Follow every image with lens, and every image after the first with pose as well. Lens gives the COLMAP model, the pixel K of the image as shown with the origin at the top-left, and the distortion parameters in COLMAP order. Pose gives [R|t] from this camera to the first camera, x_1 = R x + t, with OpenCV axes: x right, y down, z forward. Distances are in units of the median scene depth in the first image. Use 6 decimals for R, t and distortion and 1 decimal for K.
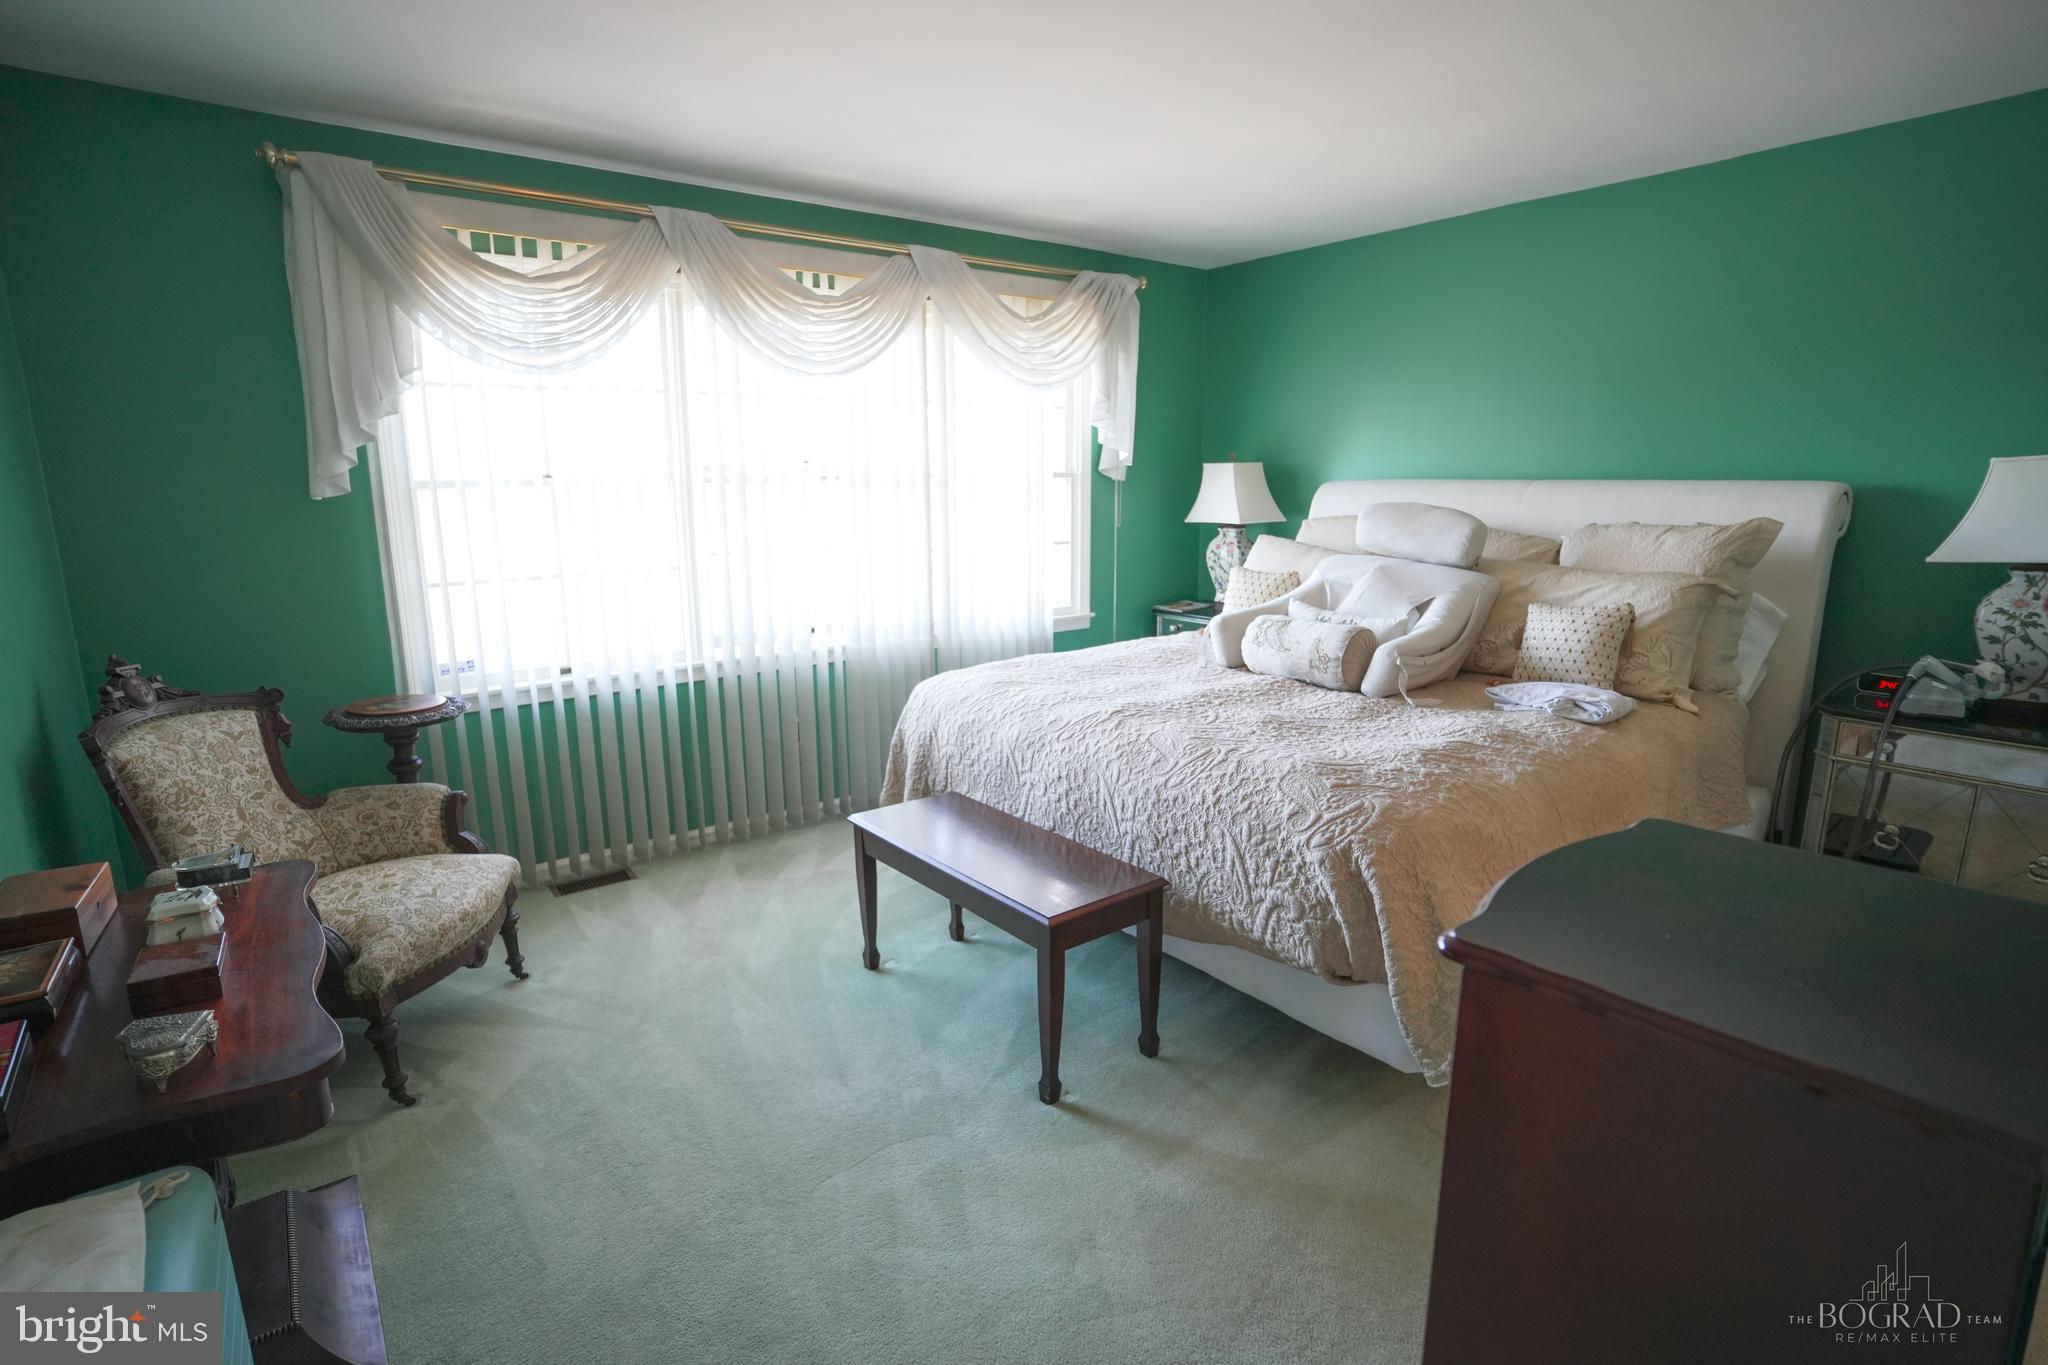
lens RADIAL K [[1004.8, 0, 1024.0], [0, 1004.8, 682.5], [0, 0, 1]] dist [-0.079644, 0.037685]
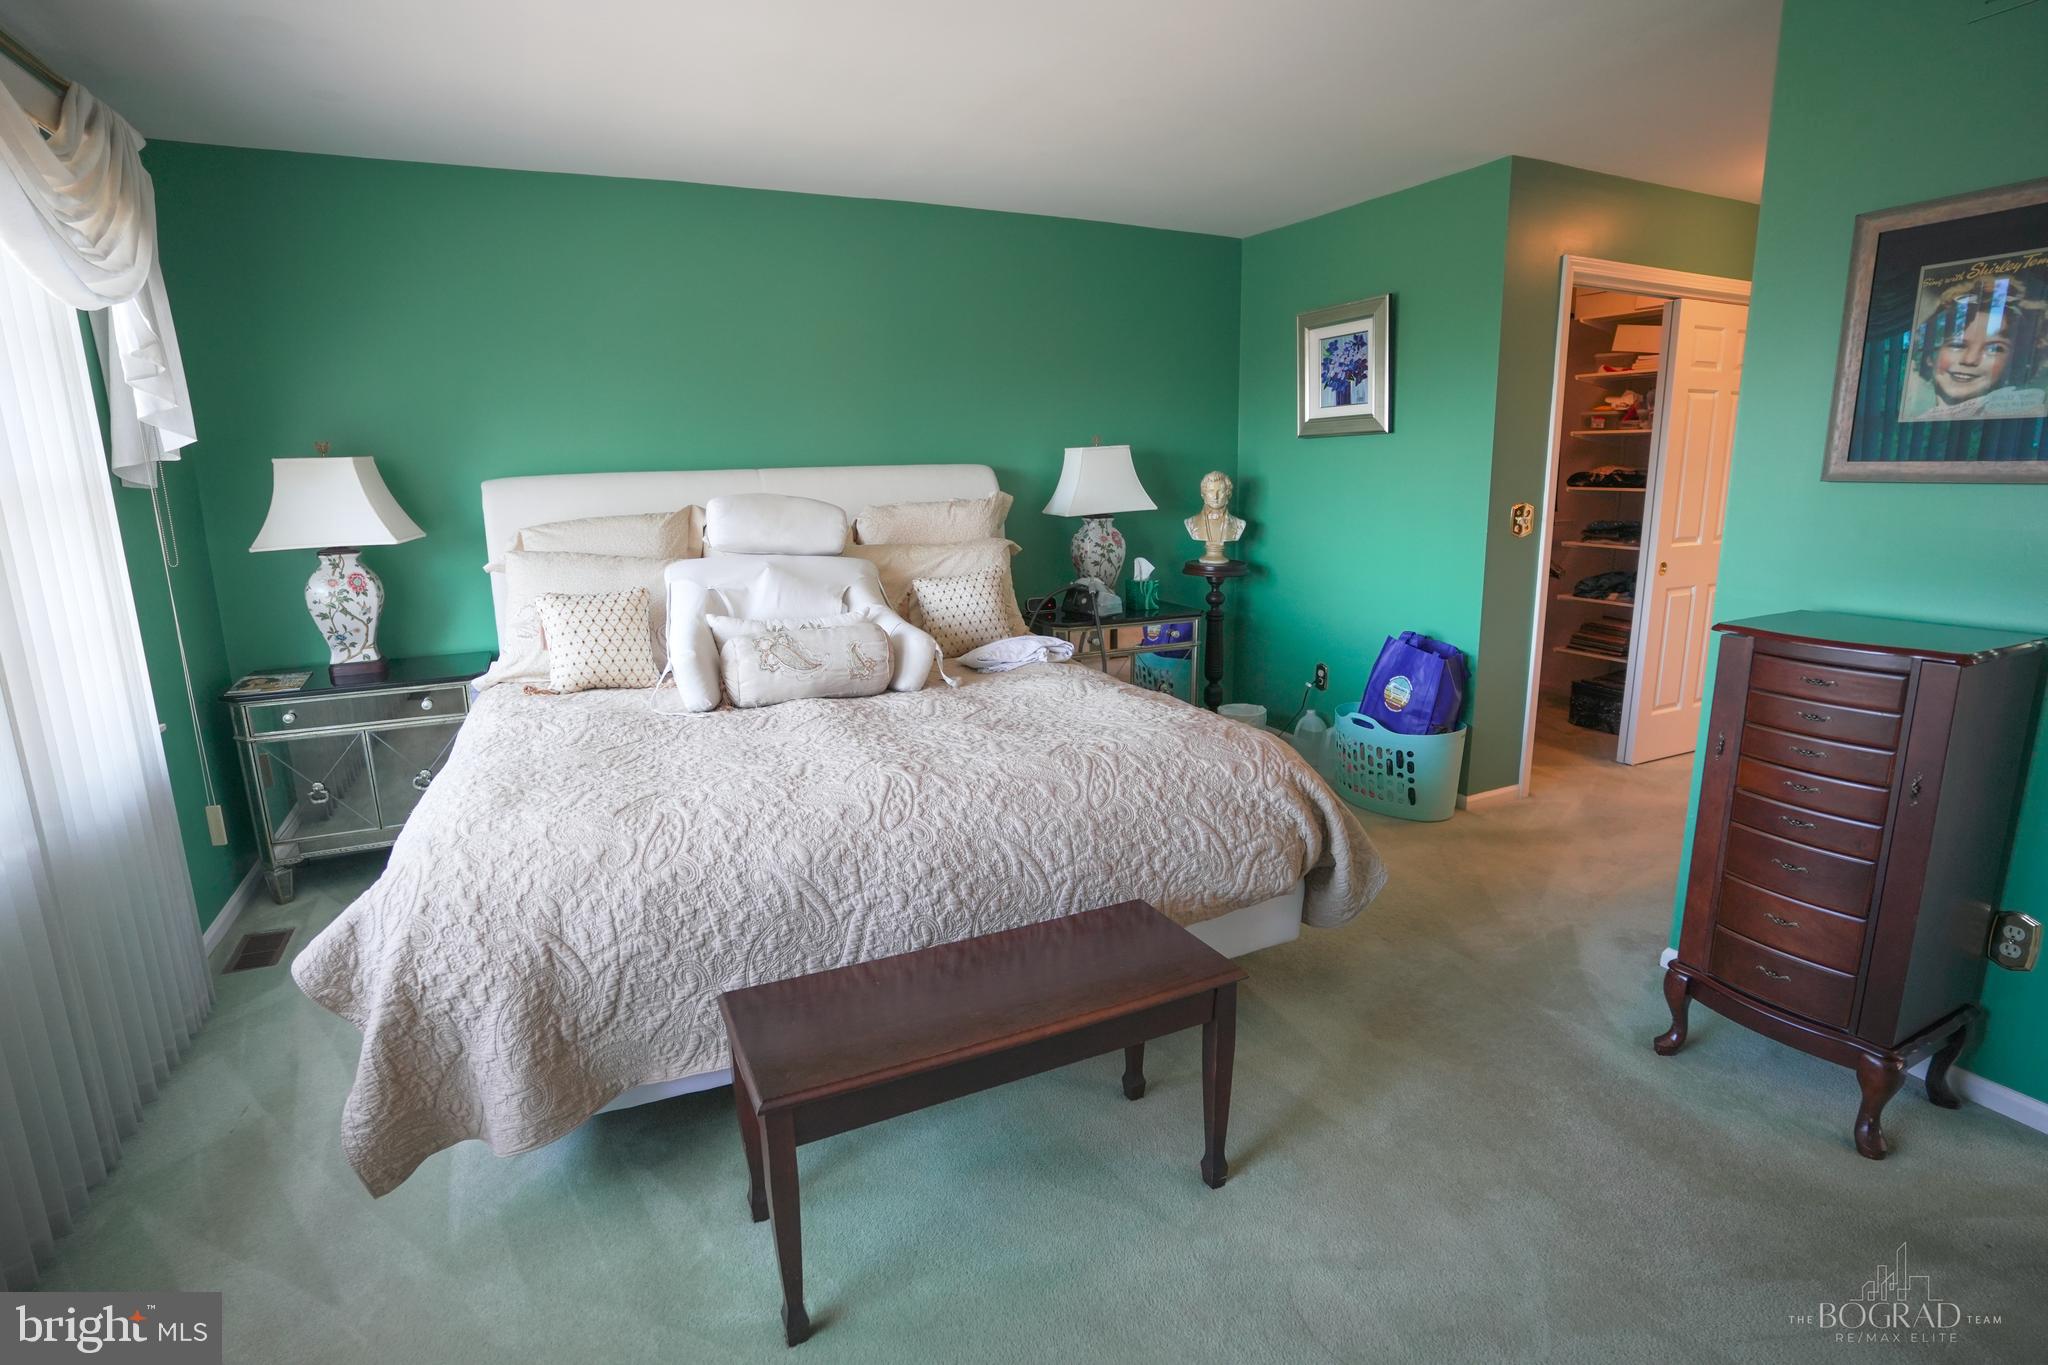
lens RADIAL K [[1004.8, 0, 1024.0], [0, 1004.8, 682.5], [0, 0, 1]] dist [-0.079644, 0.037685]
pose [[0.217886, -0.203293, 0.954567, -0.622432], [0.210051, 0.964912, 0.157551, -0.139610], [-0.953102, 0.166180, 0.252943, 0.731690]]
